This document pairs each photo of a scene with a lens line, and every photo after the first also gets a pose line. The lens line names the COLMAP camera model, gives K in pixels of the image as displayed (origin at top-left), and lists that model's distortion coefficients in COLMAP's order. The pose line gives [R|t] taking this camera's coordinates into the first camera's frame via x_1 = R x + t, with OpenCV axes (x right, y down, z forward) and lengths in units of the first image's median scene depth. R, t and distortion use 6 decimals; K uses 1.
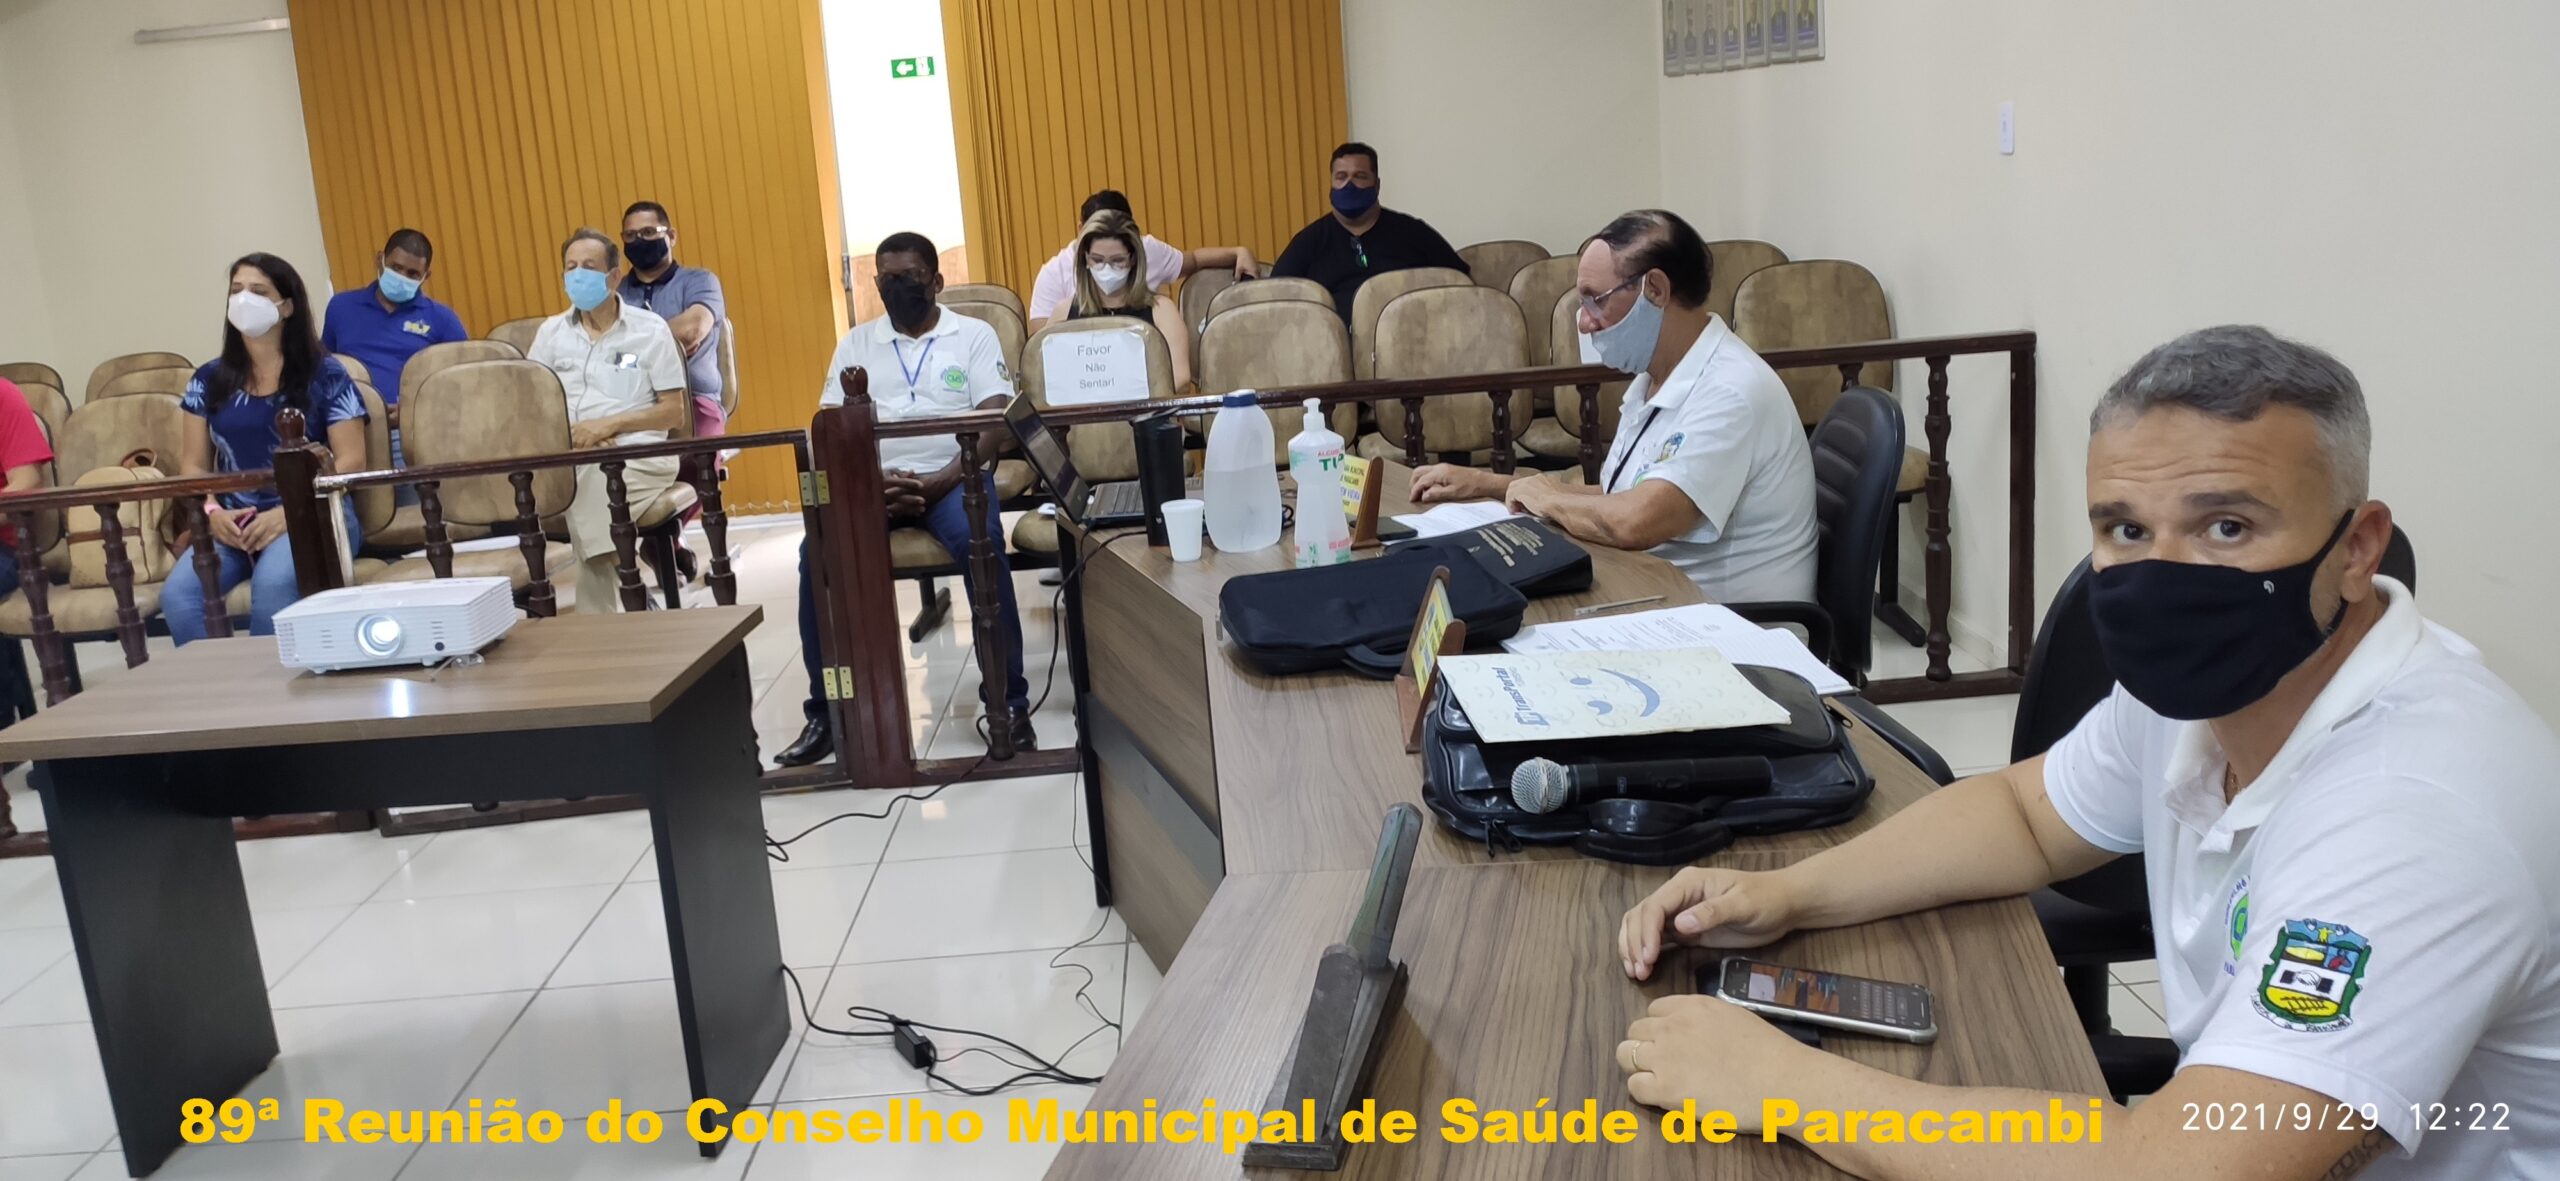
lens RADIAL K [[2000.2, 0, 1280.0], [0, 2000.2, 590.5], [0, 0, 1]] dist [0.009726, -0.145260]
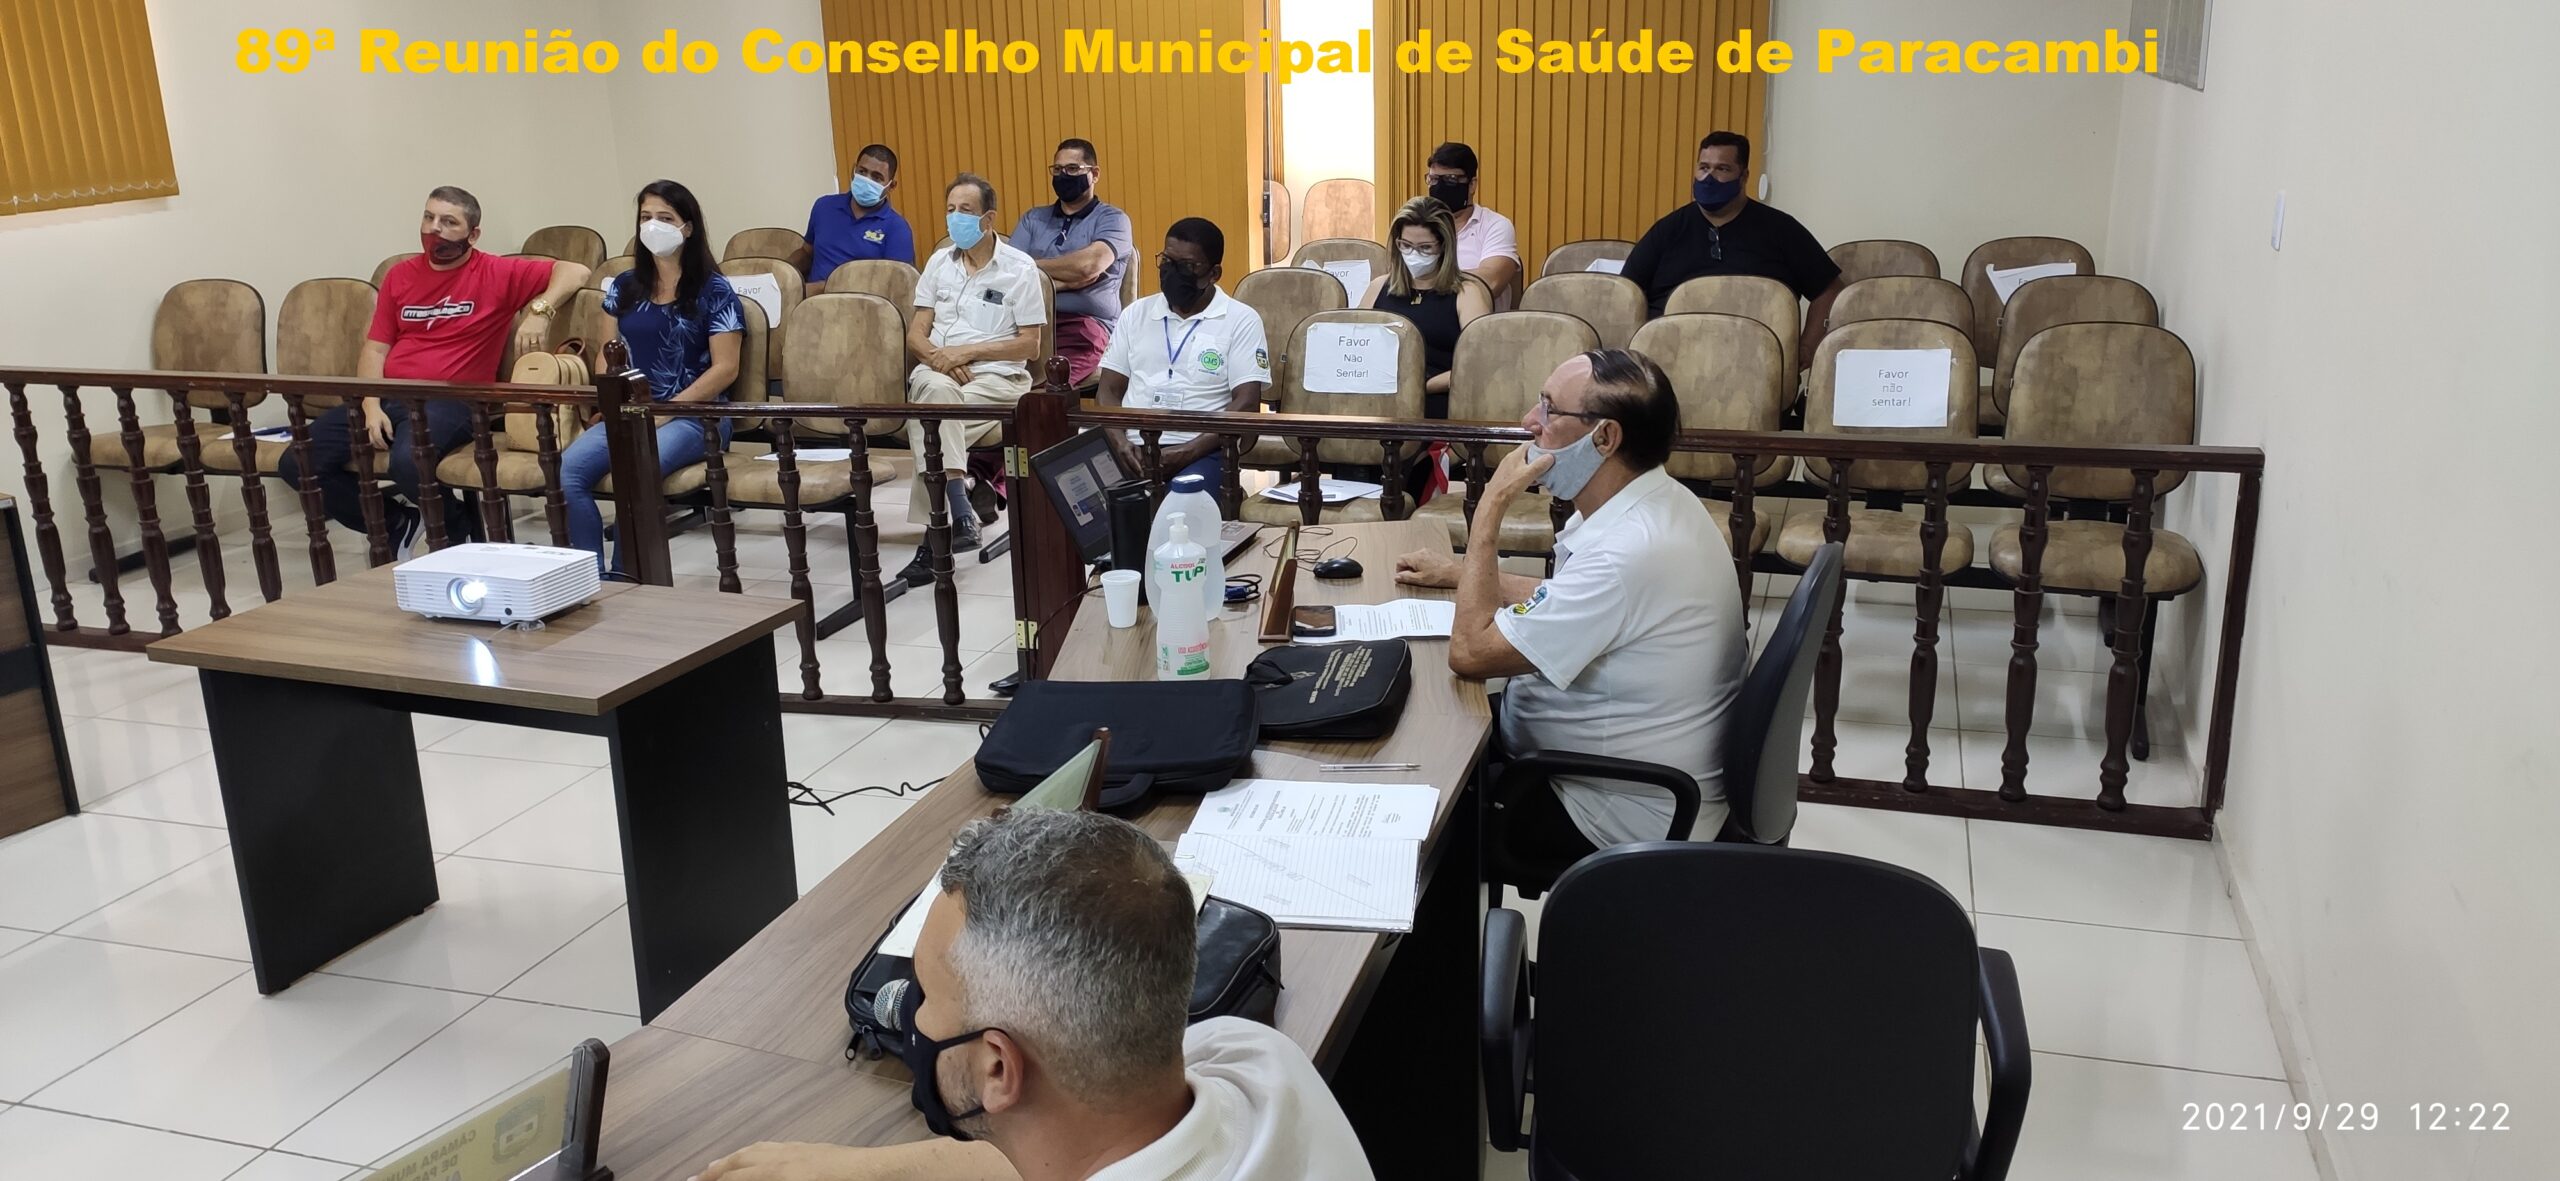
lens RADIAL K [[1909.5, 0, 1280.3], [0, 1909.5, 579.3], [0, 0, 1]] dist [0.090513, -0.130152]
pose [[0.940763, 0.142920, -0.307471, 0.196995], [-0.121397, 0.988684, 0.088127, -0.080484], [0.316587, -0.045581, 0.947468, 0.030401]]
